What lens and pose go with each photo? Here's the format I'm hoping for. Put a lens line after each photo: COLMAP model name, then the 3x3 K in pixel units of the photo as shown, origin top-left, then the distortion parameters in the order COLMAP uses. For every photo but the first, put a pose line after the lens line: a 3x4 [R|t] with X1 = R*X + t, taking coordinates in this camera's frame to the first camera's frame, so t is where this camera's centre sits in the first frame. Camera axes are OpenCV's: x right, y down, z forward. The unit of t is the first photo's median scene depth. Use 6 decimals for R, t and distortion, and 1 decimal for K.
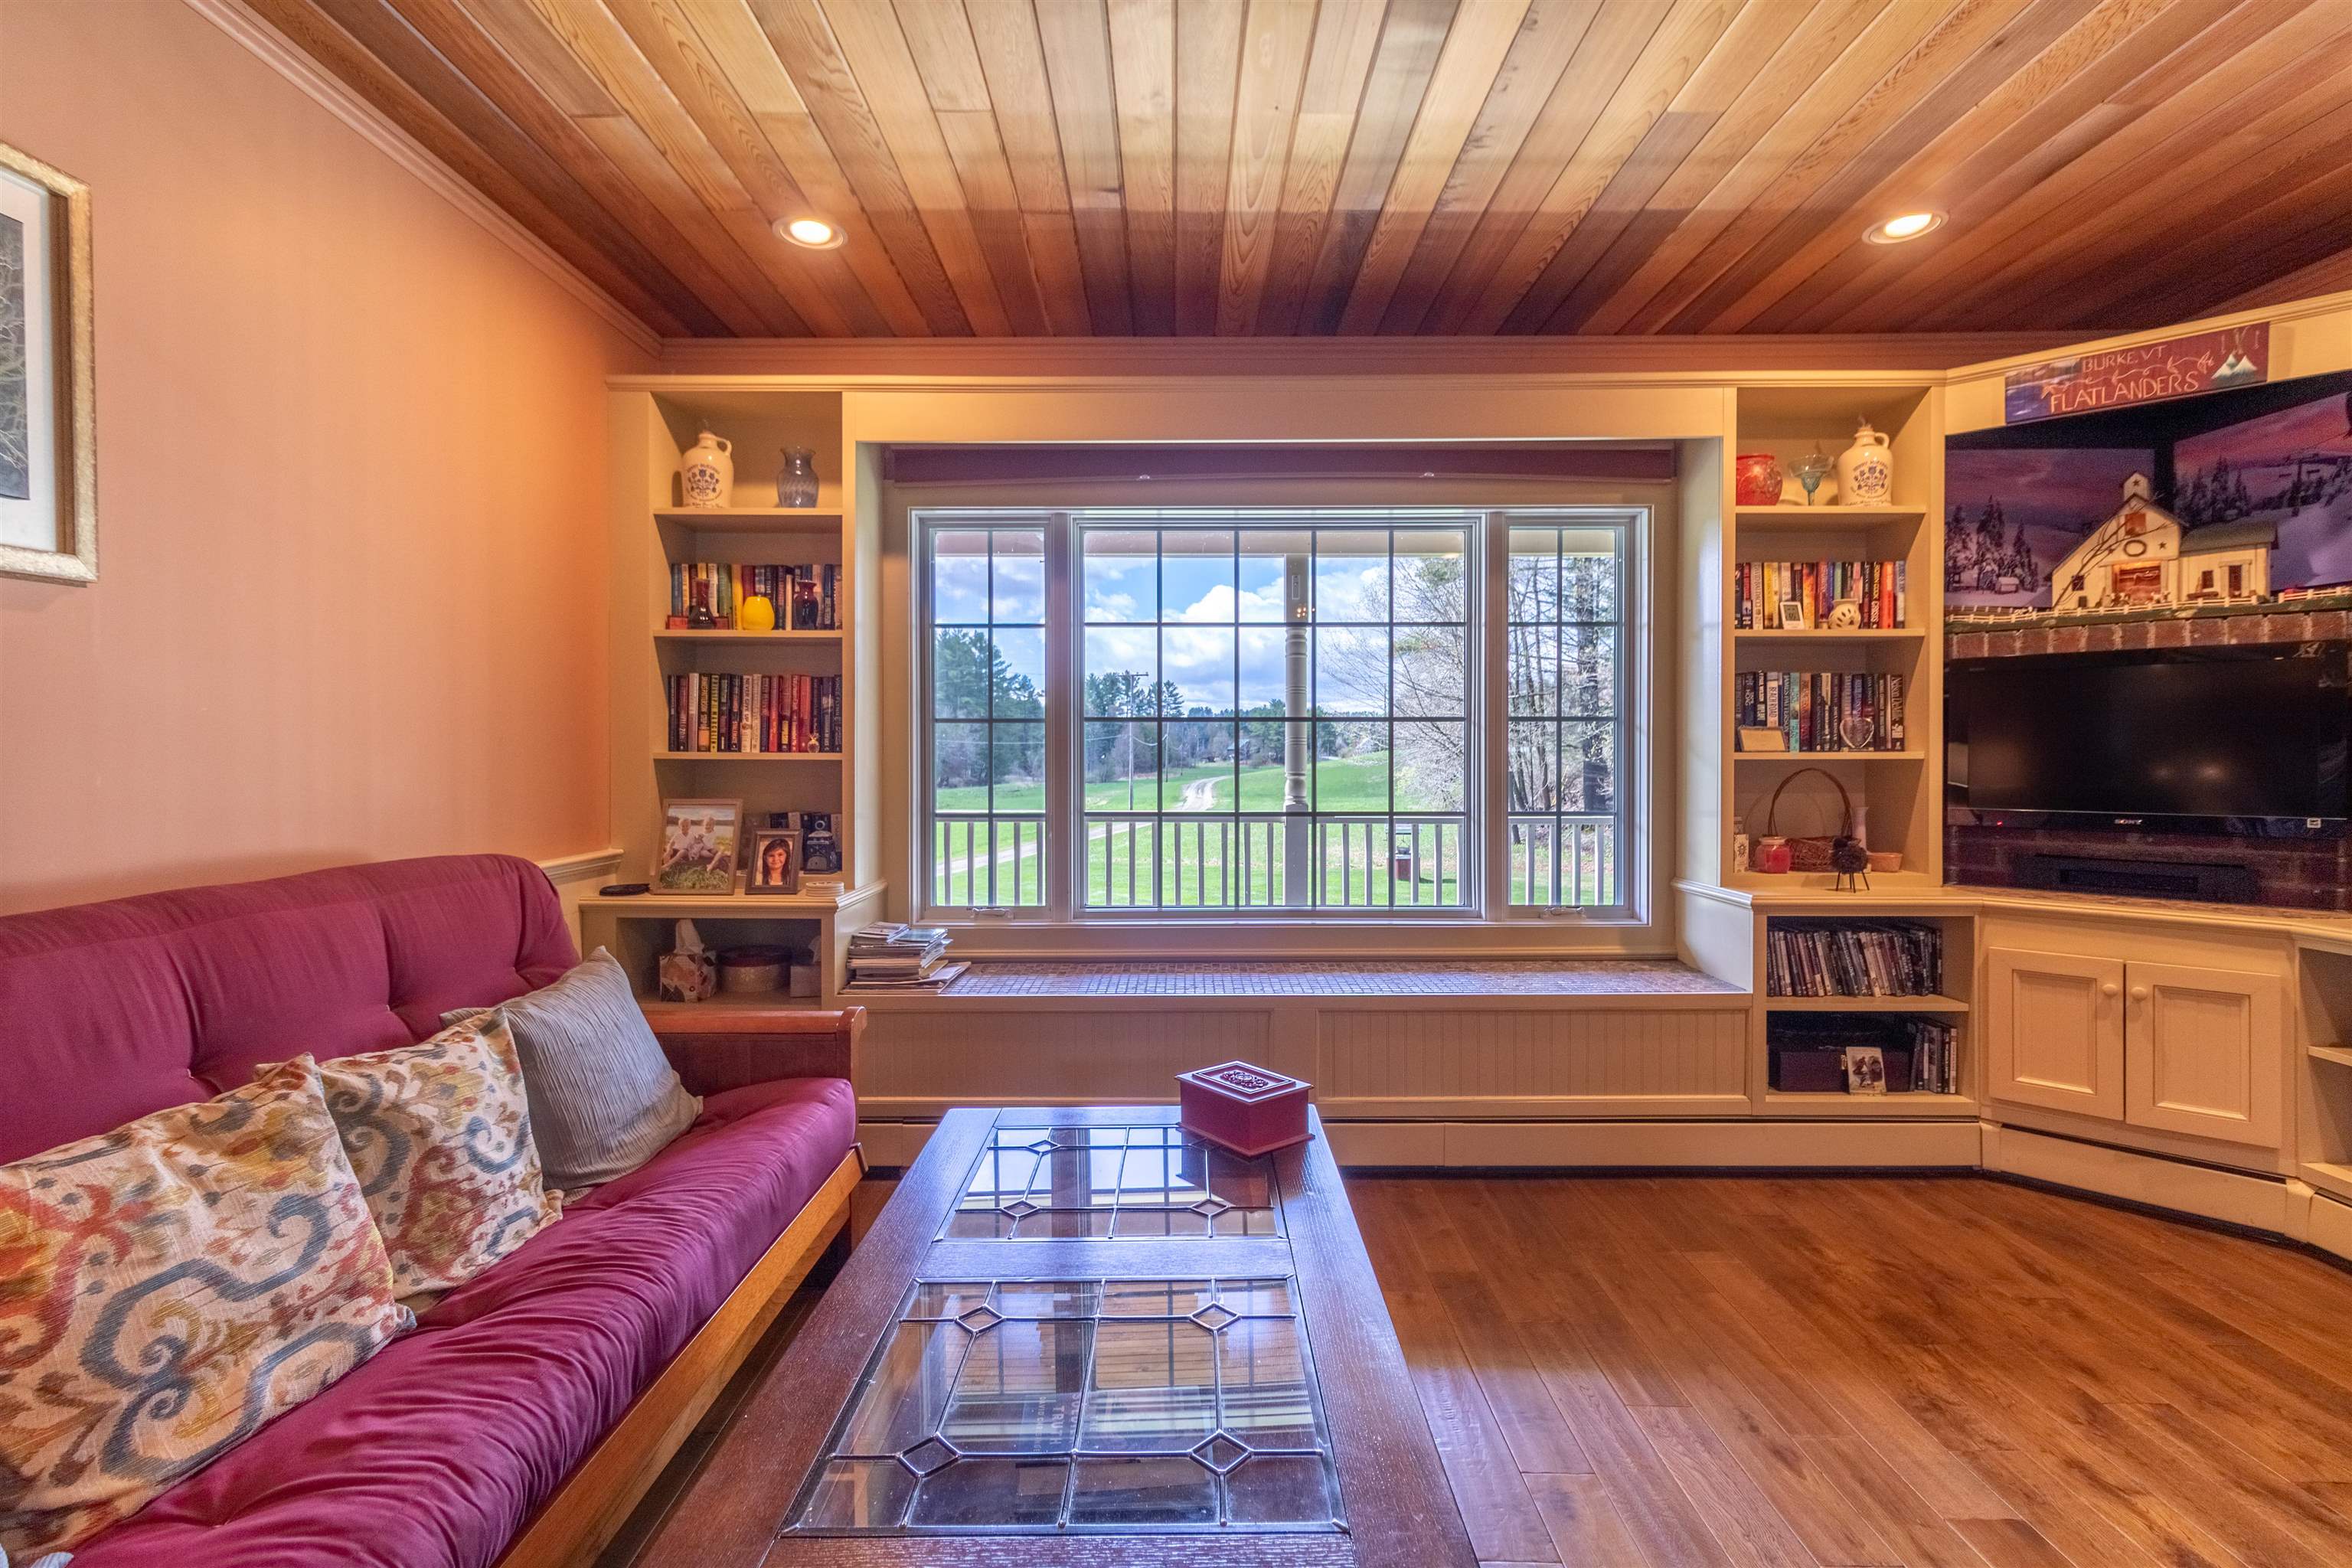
lens RADIAL K [[1129.0, 0, 1151.6], [0, 1129.0, 761.0], [0, 0, 1]] dist [0.000959, 0.000810]
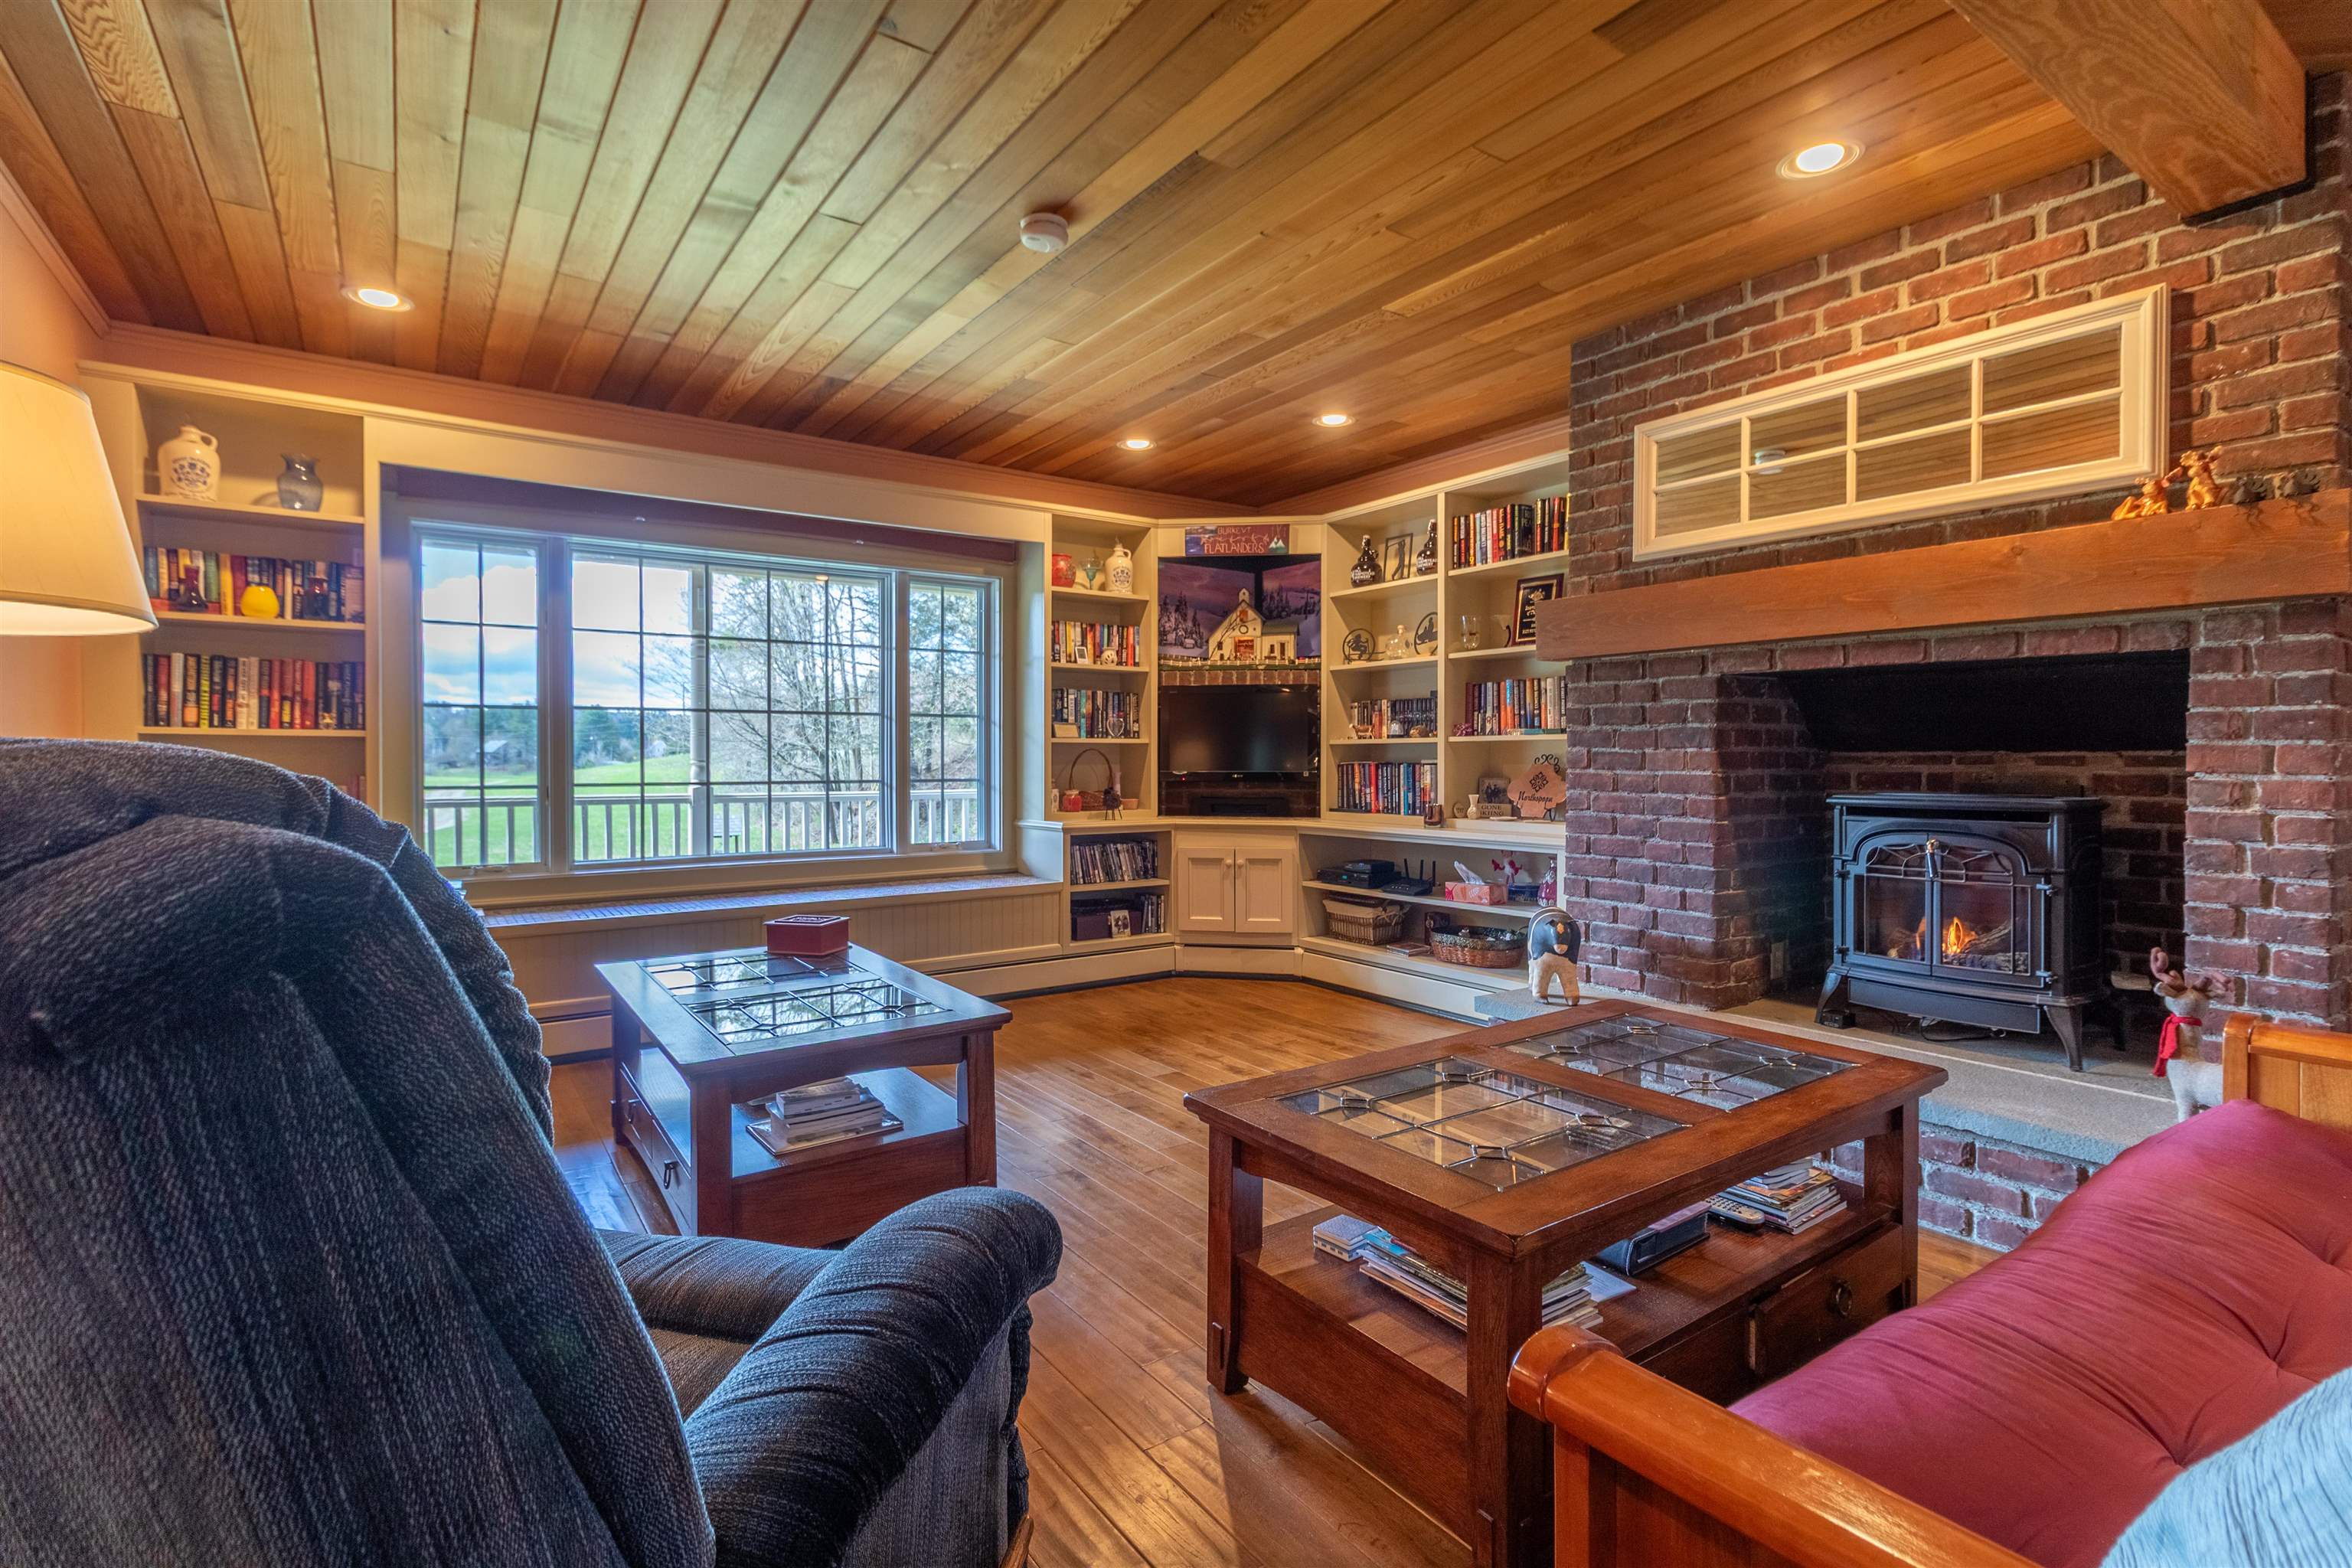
lens RADIAL K [[1107.1, 0, 1186.9], [0, 1107.1, 766.2], [0, 0, 1]] dist [0.002107, 0.001377]
pose [[0.813550, -0.004310, 0.581479, -0.254085], [0.003270, 0.999991, 0.002837, 0.029401], [-0.581485, -0.000406, 0.813557, -0.413063]]
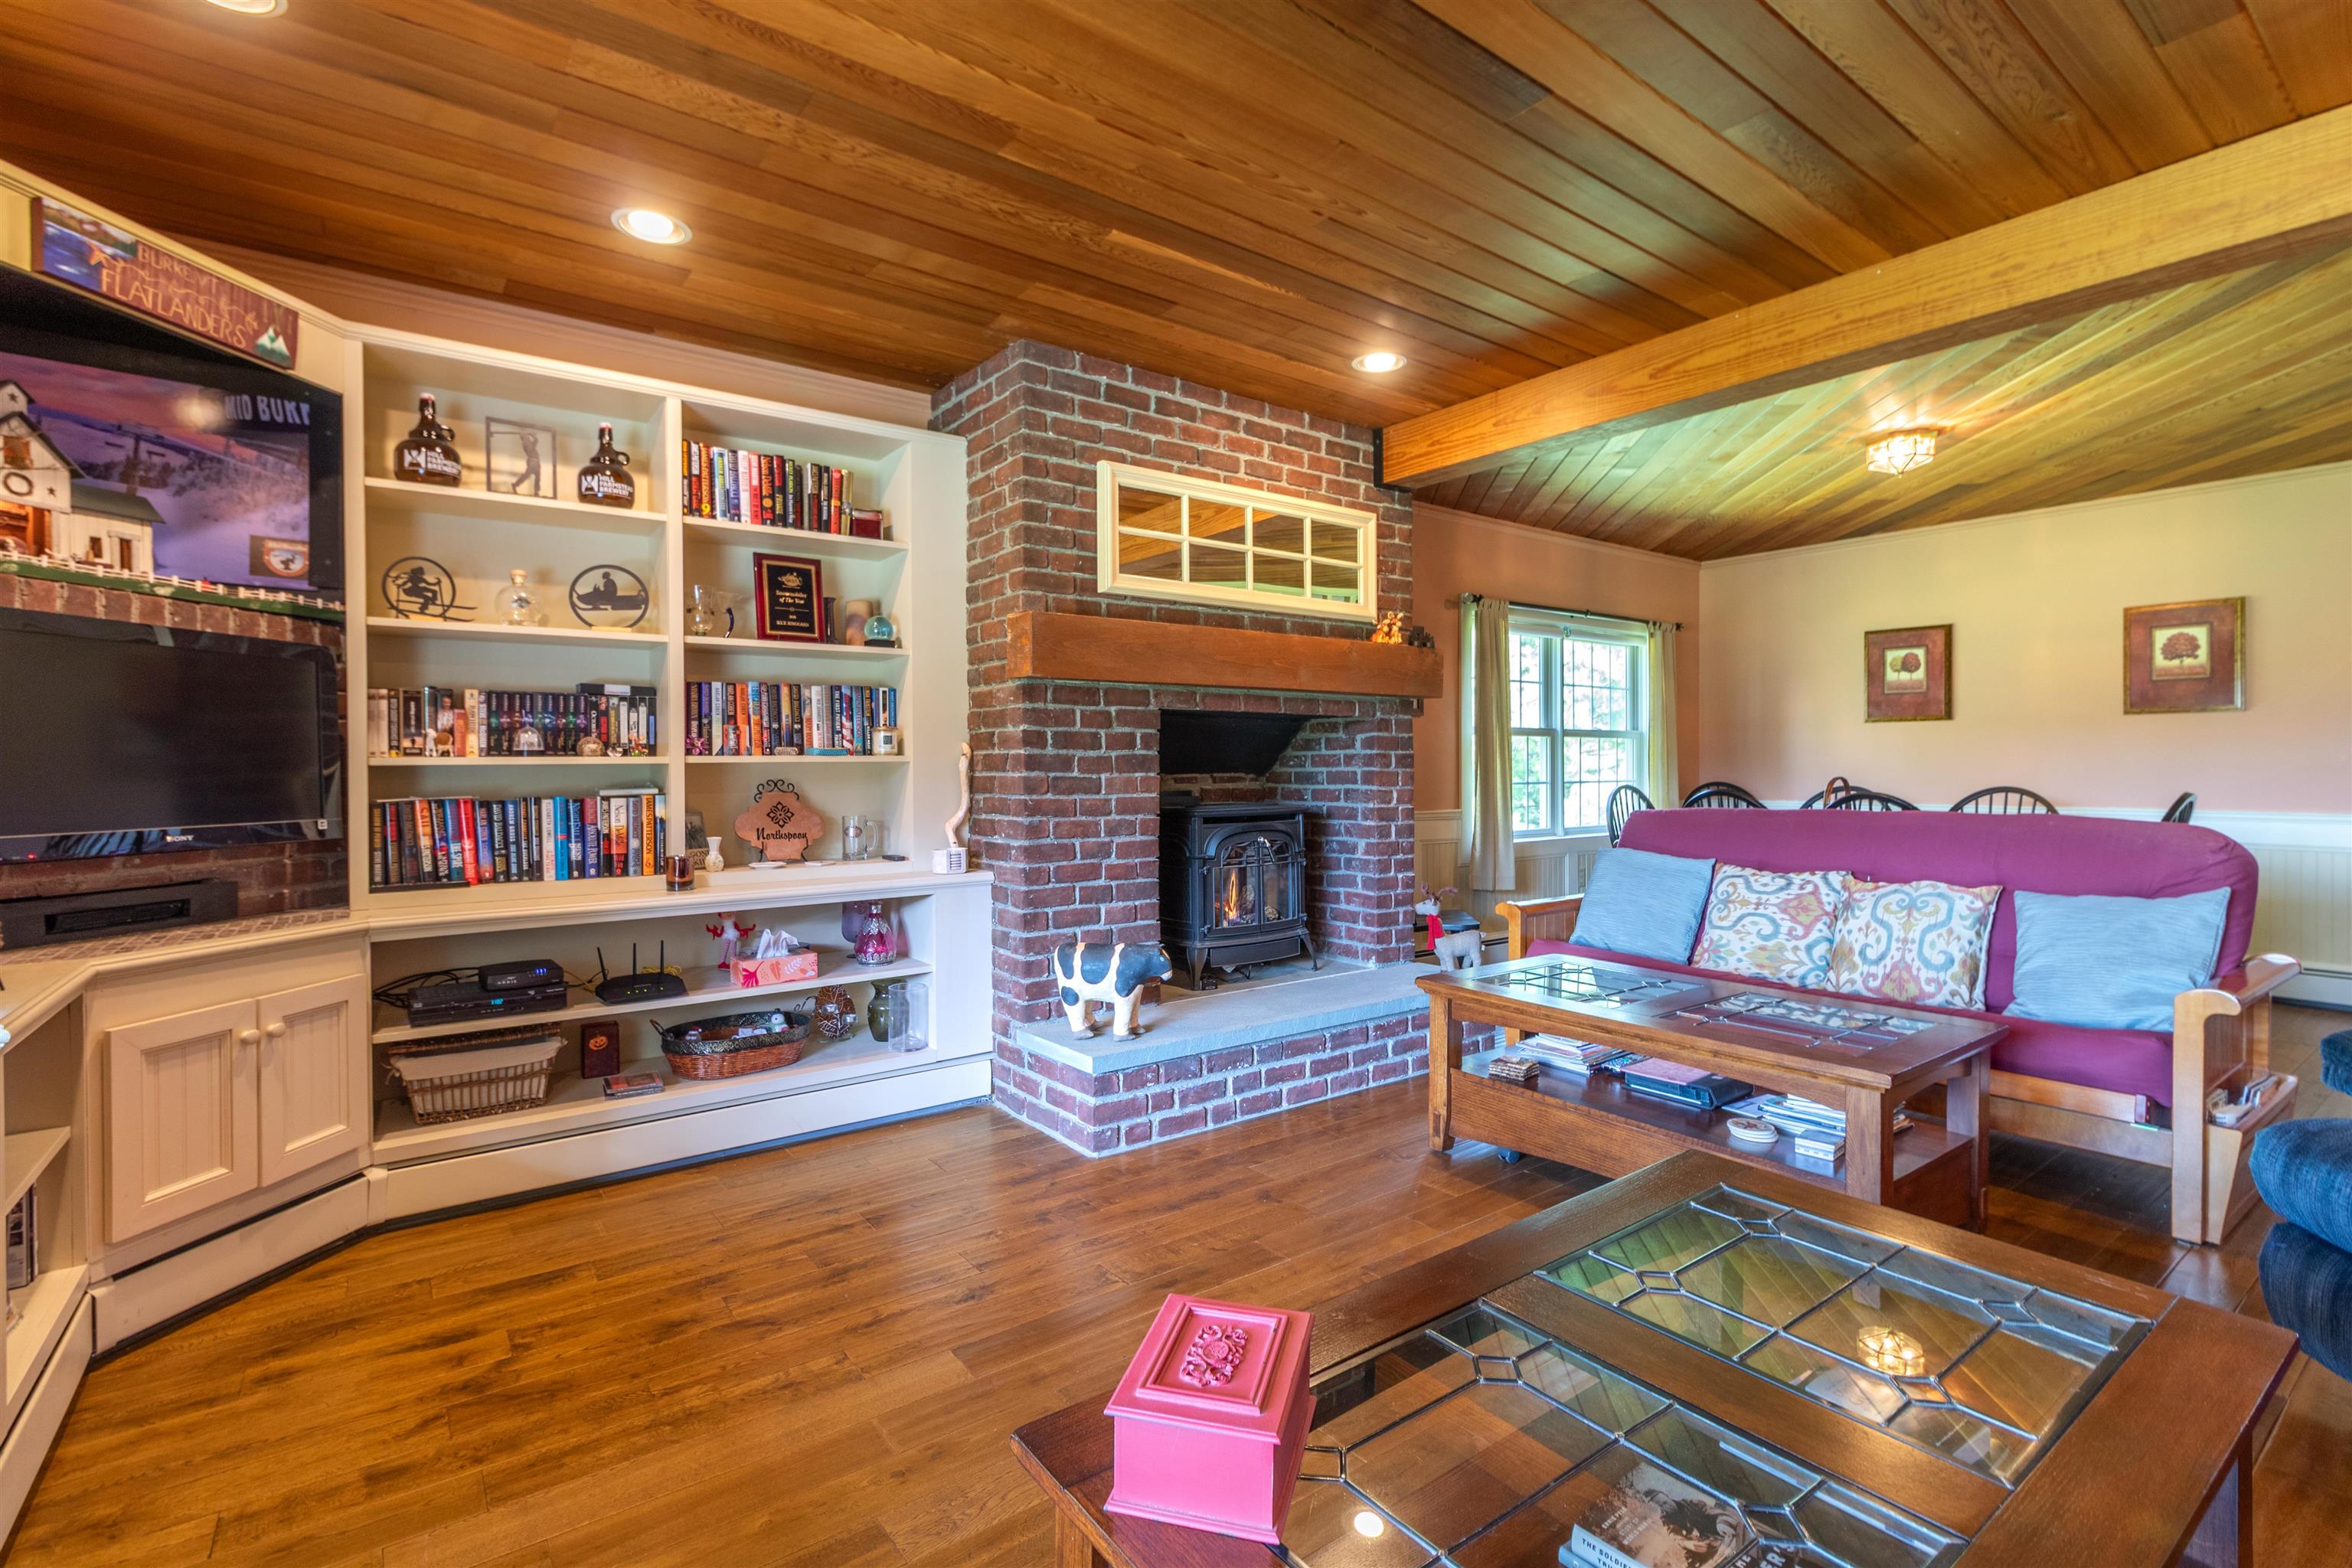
lens RADIAL K [[1075.0, 0, 1183.4], [0, 1075.0, 763.9], [0, 0, 1]] dist [0.001406, 0.000647]
pose [[-0.600432, 0.005070, 0.799660, -0.177932], [0.009928, 0.999950, 0.001115, 0.006476], [-0.799614, 0.008608, -0.600453, 0.810622]]
